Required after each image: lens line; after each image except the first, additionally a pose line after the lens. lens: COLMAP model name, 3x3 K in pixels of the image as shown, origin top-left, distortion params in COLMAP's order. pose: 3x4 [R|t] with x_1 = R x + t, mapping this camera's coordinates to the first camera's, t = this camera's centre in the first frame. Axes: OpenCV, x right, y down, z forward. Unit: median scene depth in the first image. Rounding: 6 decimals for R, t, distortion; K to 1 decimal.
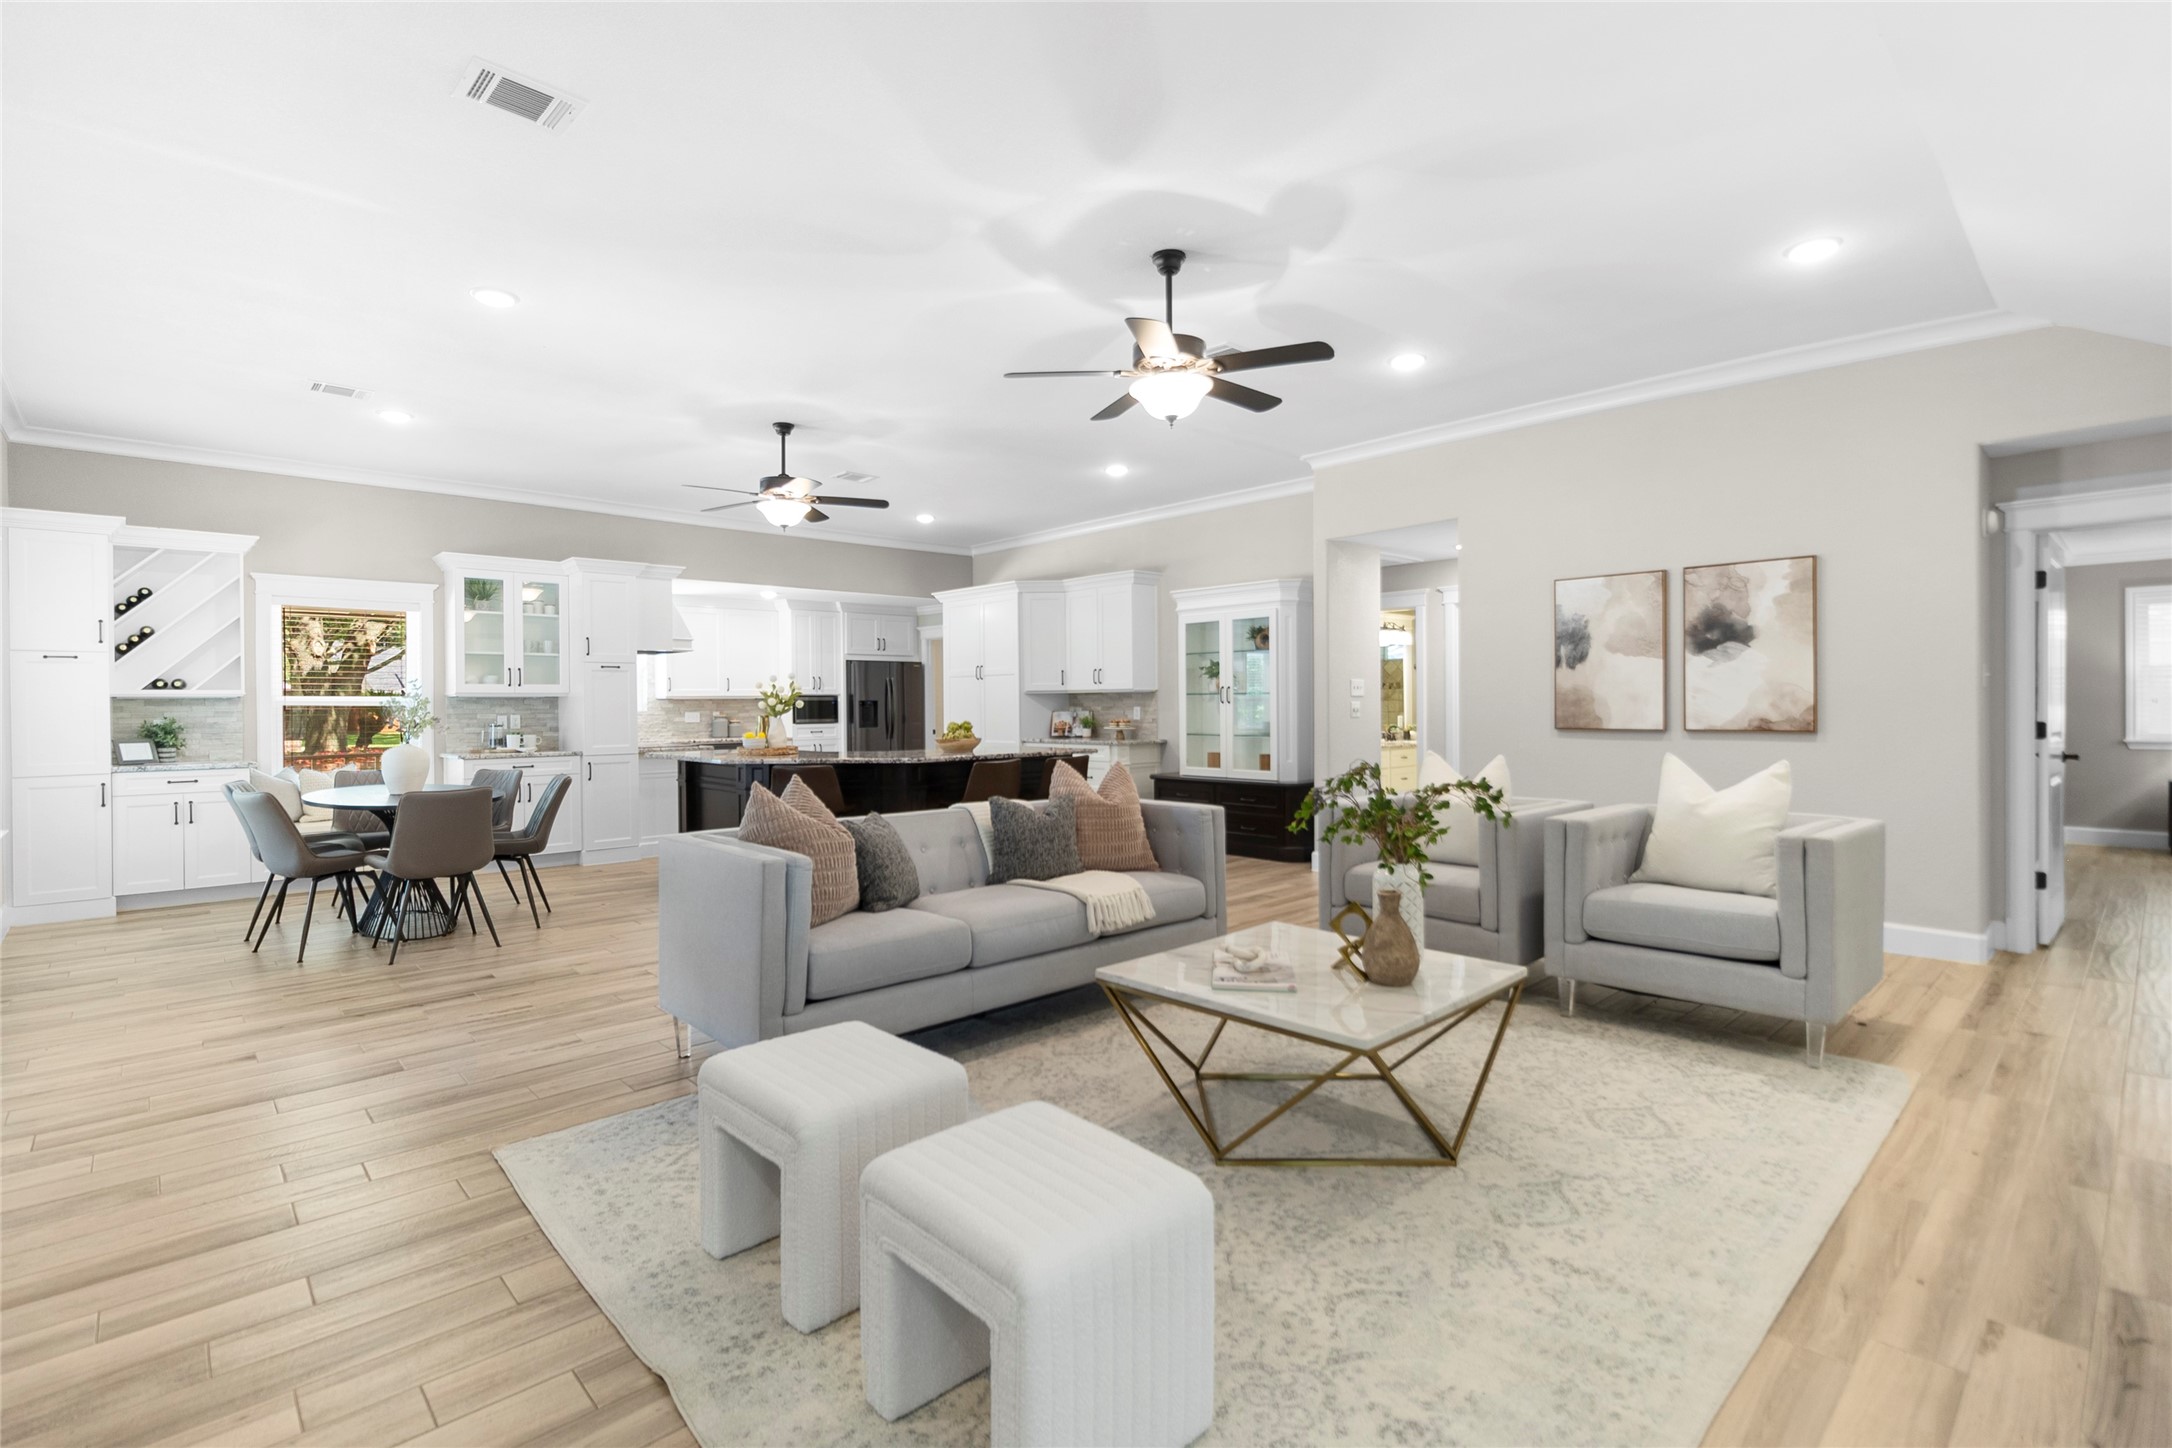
lens RADIAL K [[1025.0, 0, 1098.2], [0, 1025.0, 709.4], [0, 0, 1]] dist [0.001254, 0.000405]
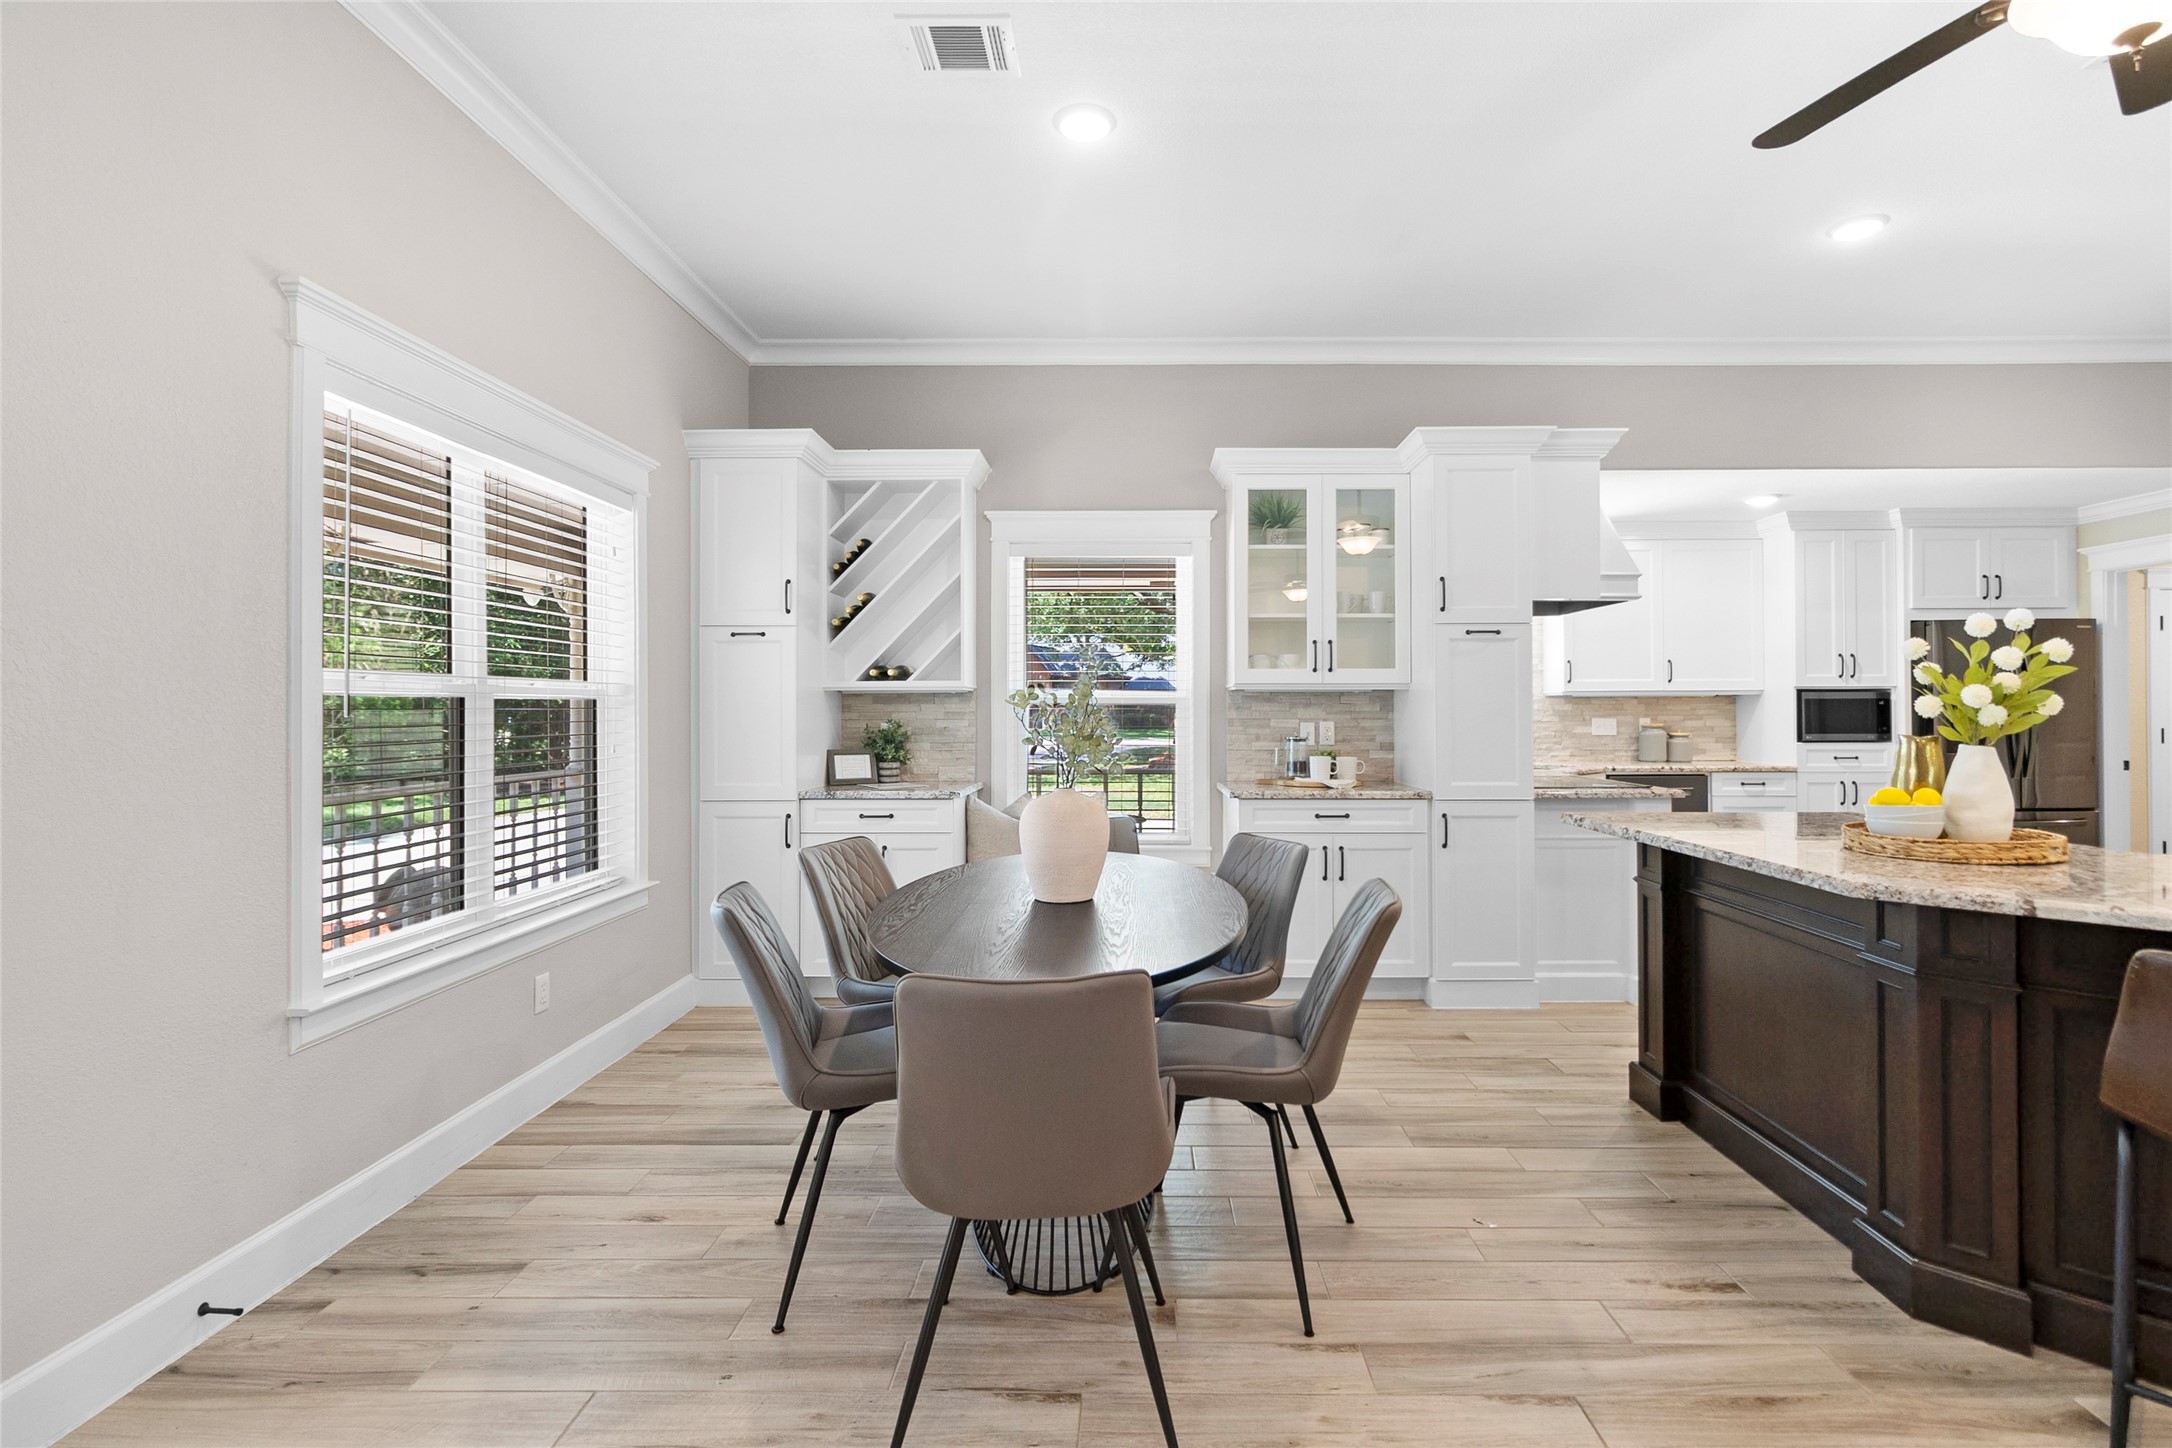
lens RADIAL K [[994.1, 0, 1123.6], [0, 994.1, 700.5], [0, 0, 1]] dist [0.000011, 0.001047]
pose [[0.718003, -0.000299, -0.696040, -0.249075], [-0.007326, 0.999941, -0.007987, -0.001240], [0.696002, 0.010834, 0.717958, 0.497788]]
